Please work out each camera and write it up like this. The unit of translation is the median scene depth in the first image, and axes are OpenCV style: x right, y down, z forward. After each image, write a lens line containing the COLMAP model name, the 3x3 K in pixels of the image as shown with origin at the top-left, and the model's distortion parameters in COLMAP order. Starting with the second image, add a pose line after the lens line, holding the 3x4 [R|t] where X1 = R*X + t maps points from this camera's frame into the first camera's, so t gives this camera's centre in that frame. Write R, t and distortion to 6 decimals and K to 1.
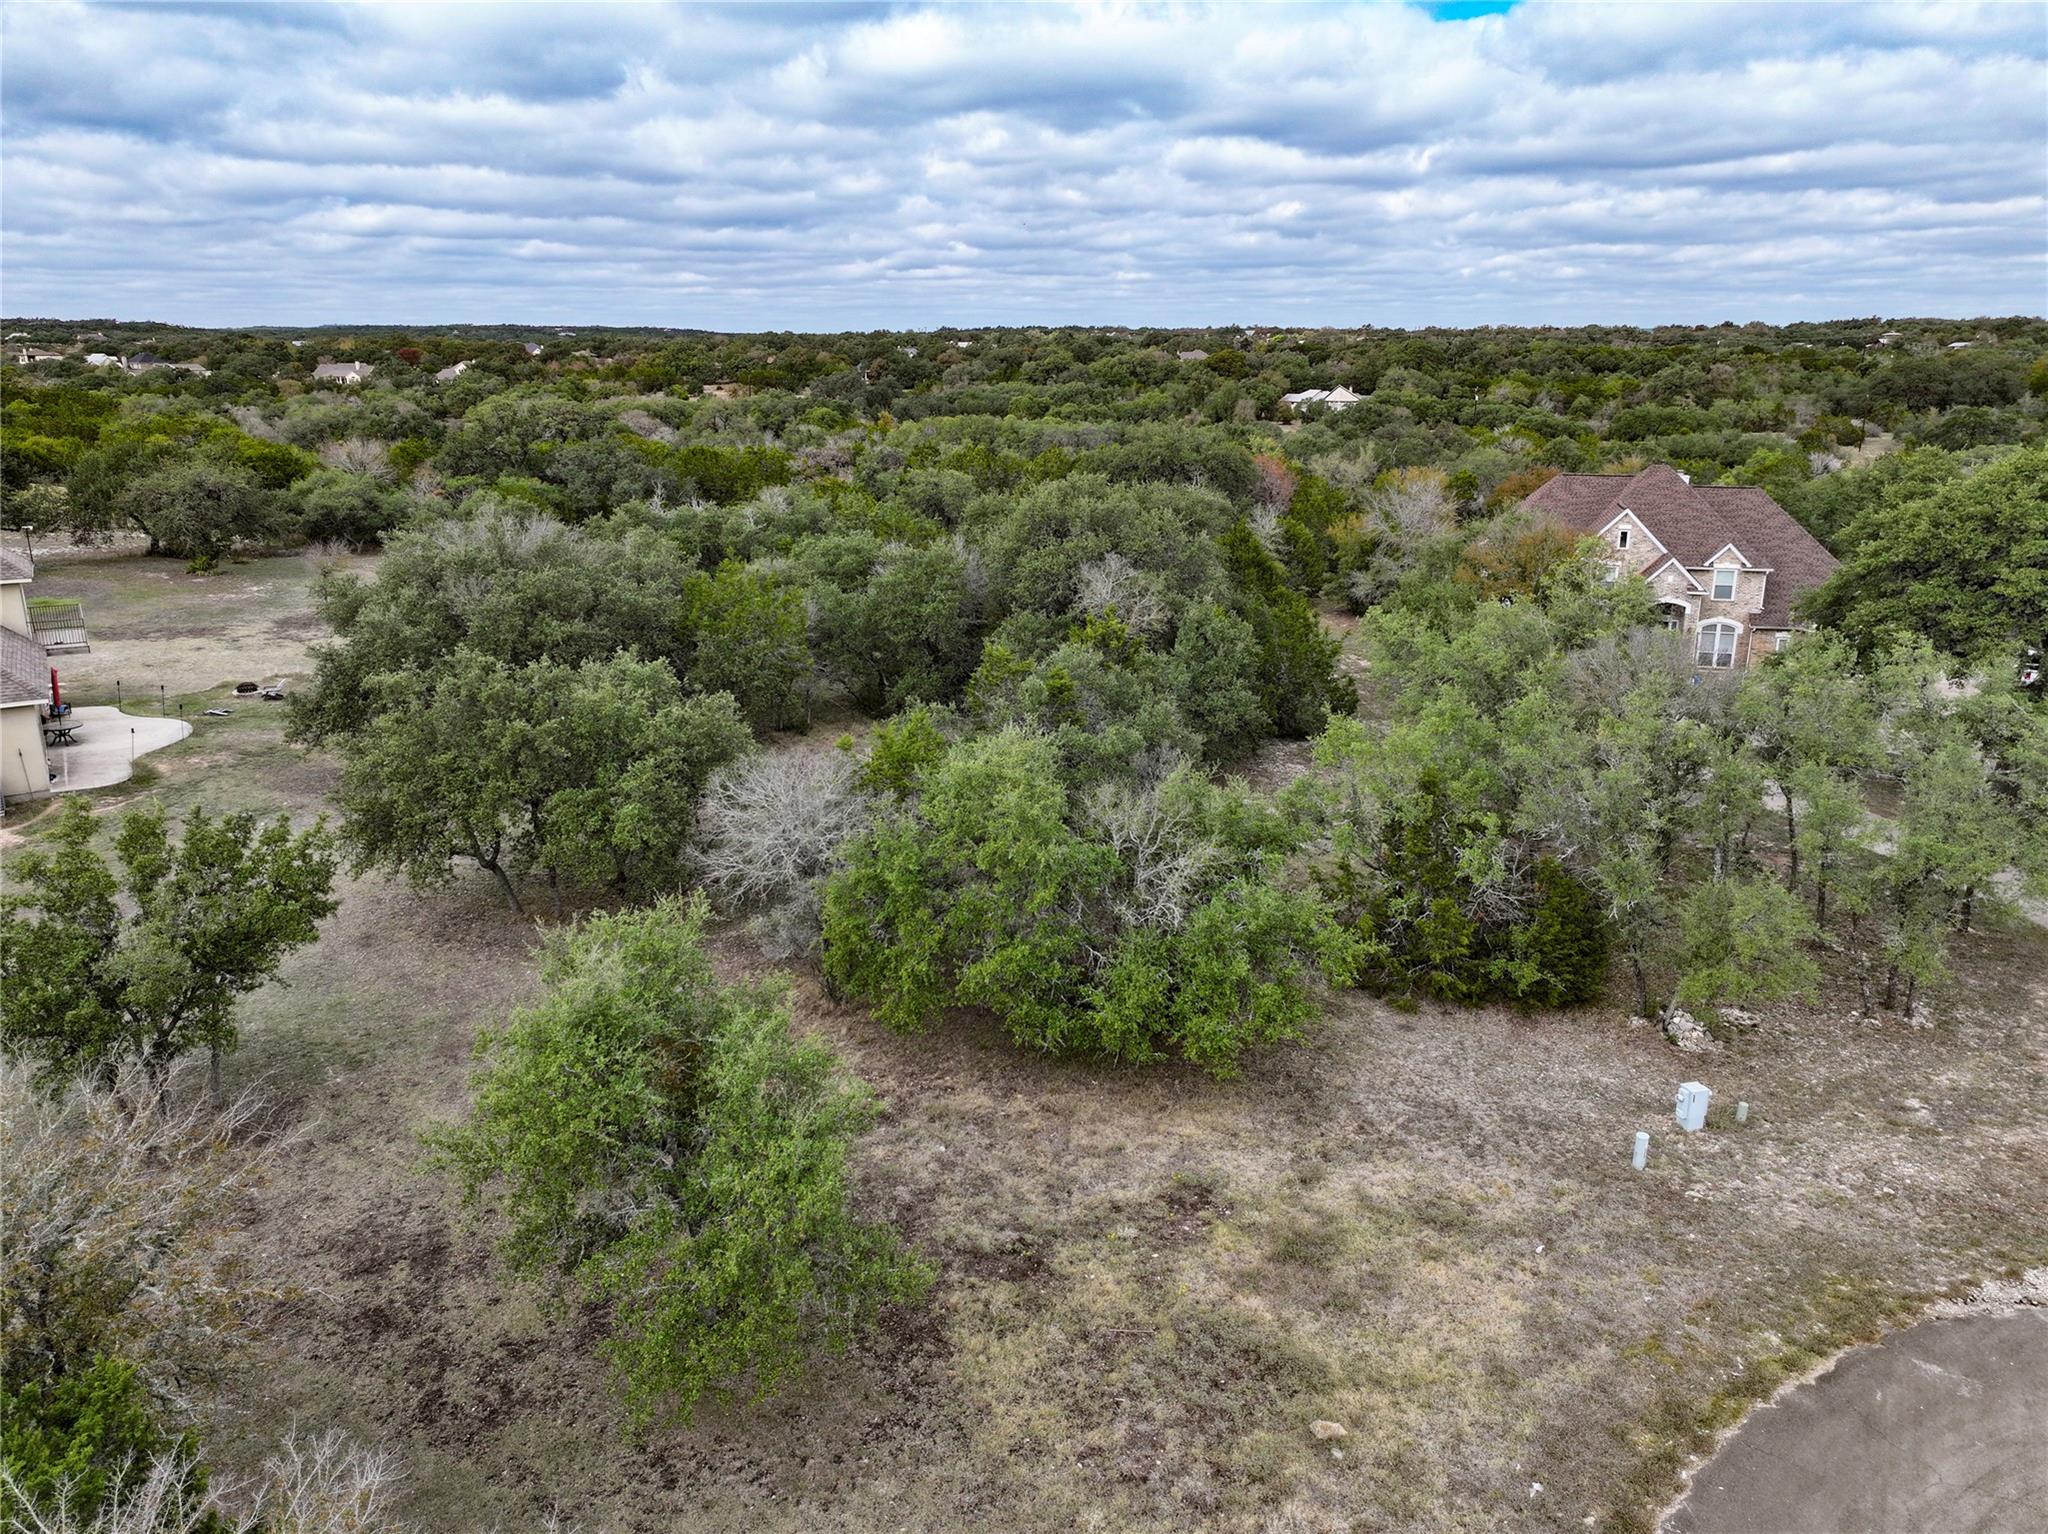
lens RADIAL K [[1445.6, 0, 1035.2], [0, 1445.6, 774.1], [0, 0, 1]] dist [-0.003750, 0.019971]
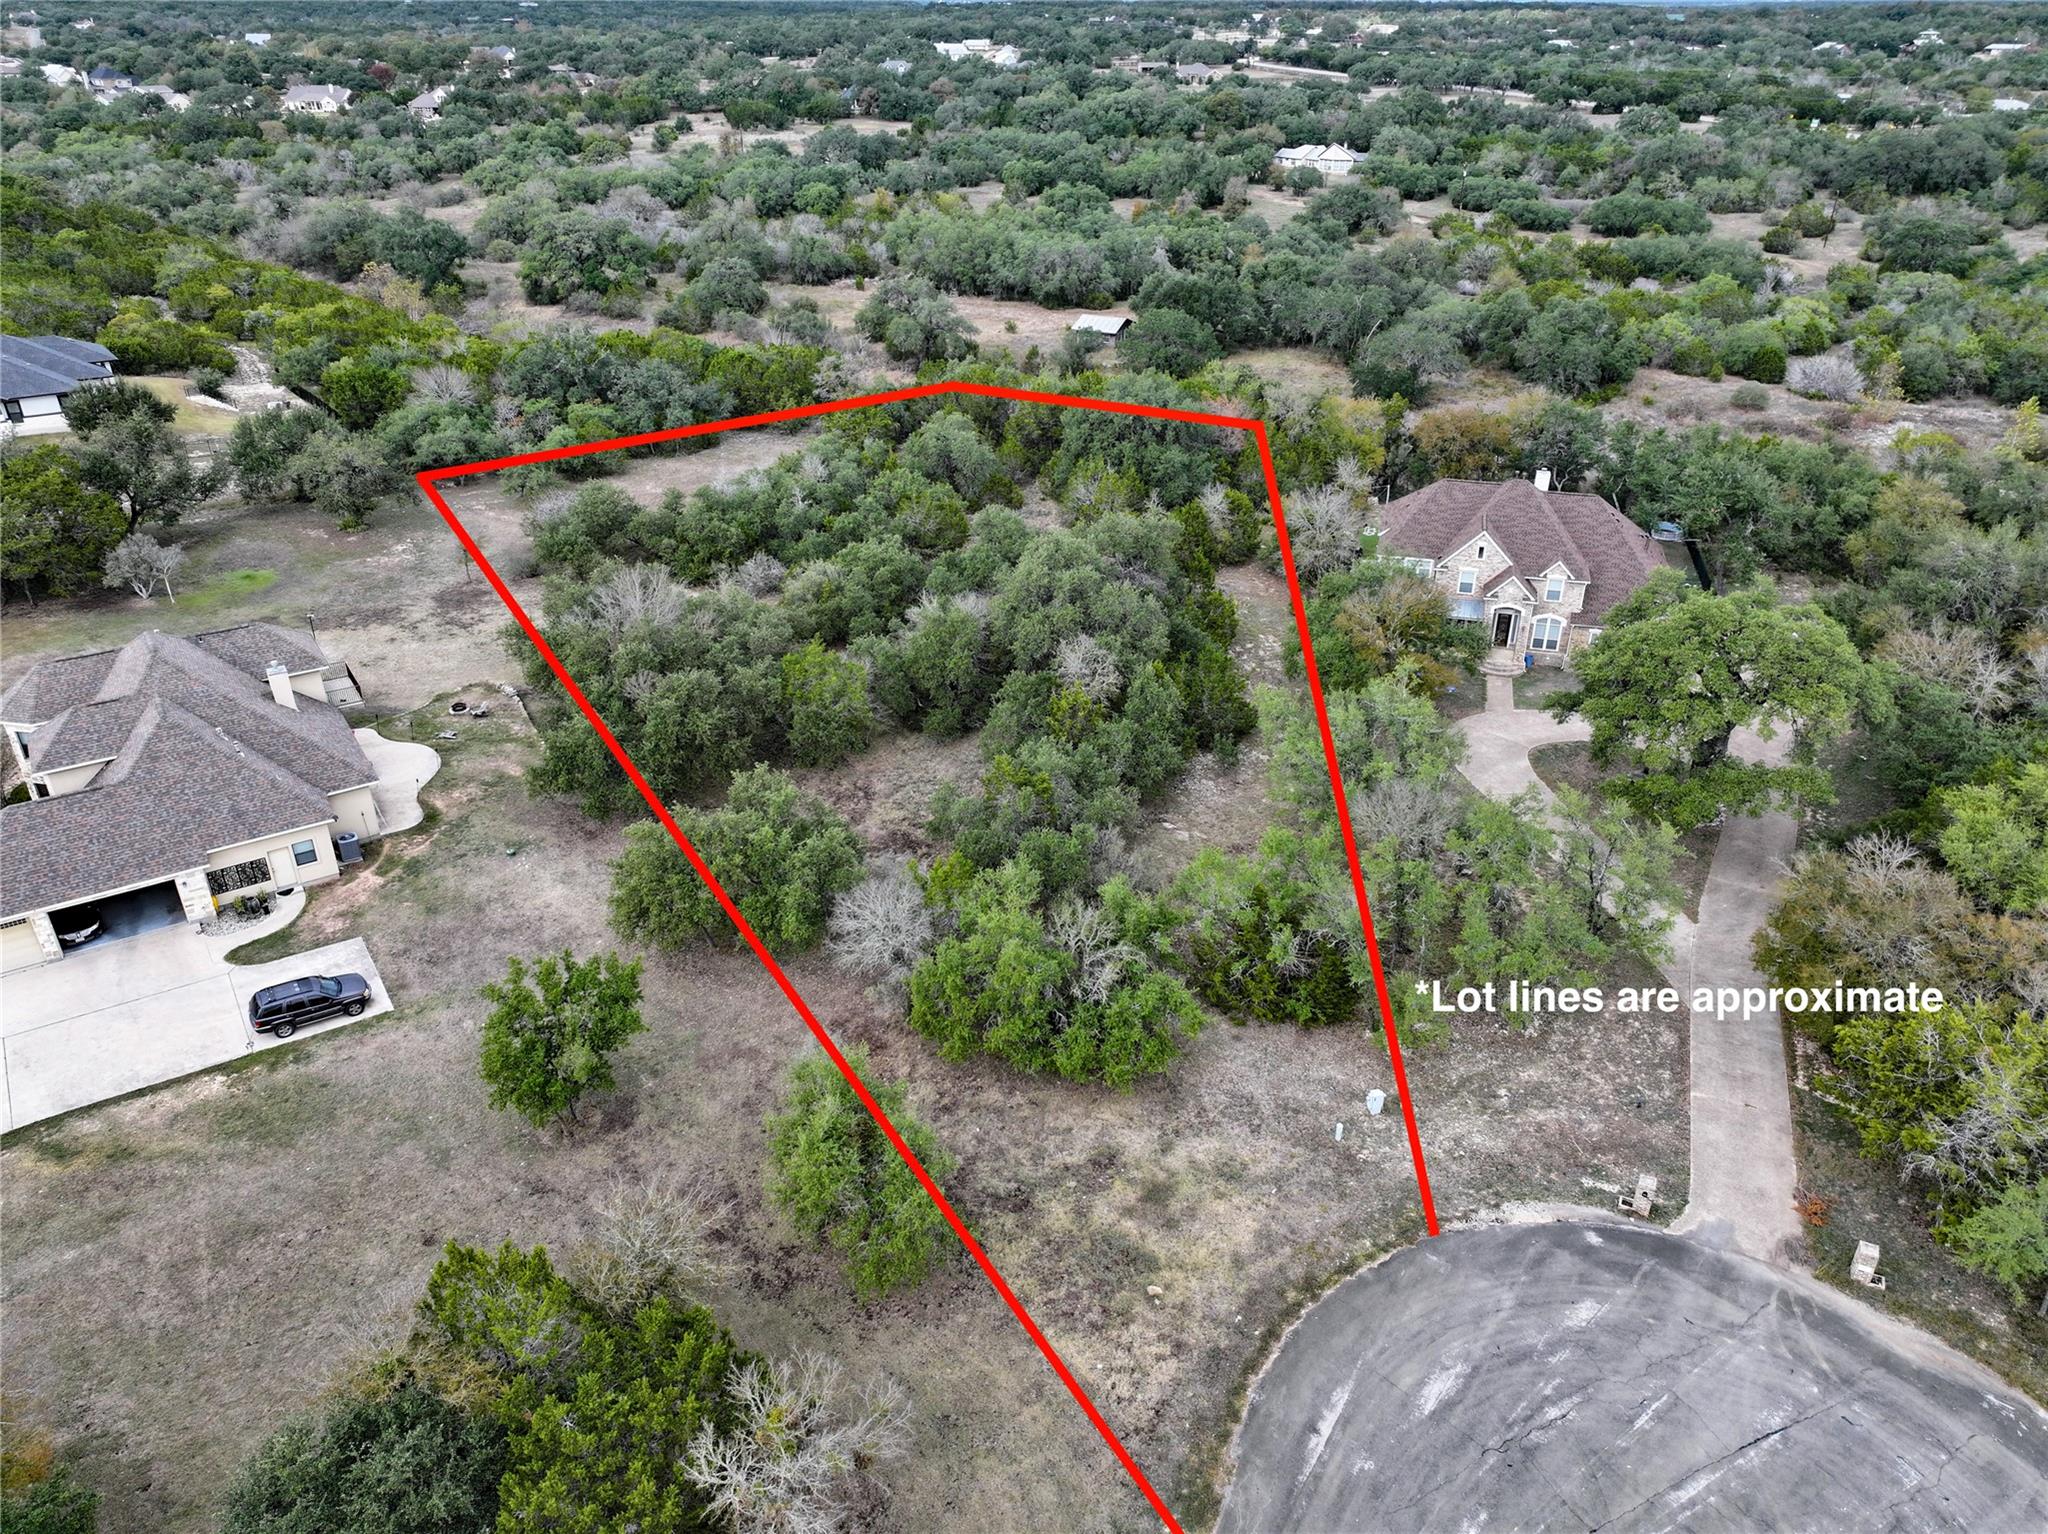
lens RADIAL K [[1445.6, 0, 1035.2], [0, 1445.6, 774.1], [0, 0, 1]] dist [-0.003750, 0.019971]
pose [[0.999994, -0.000009, 0.003547, 0.005590], [-0.000739, 0.977556, 0.210674, -0.638855], [-0.003469, -0.210676, 0.977550, -0.818490]]
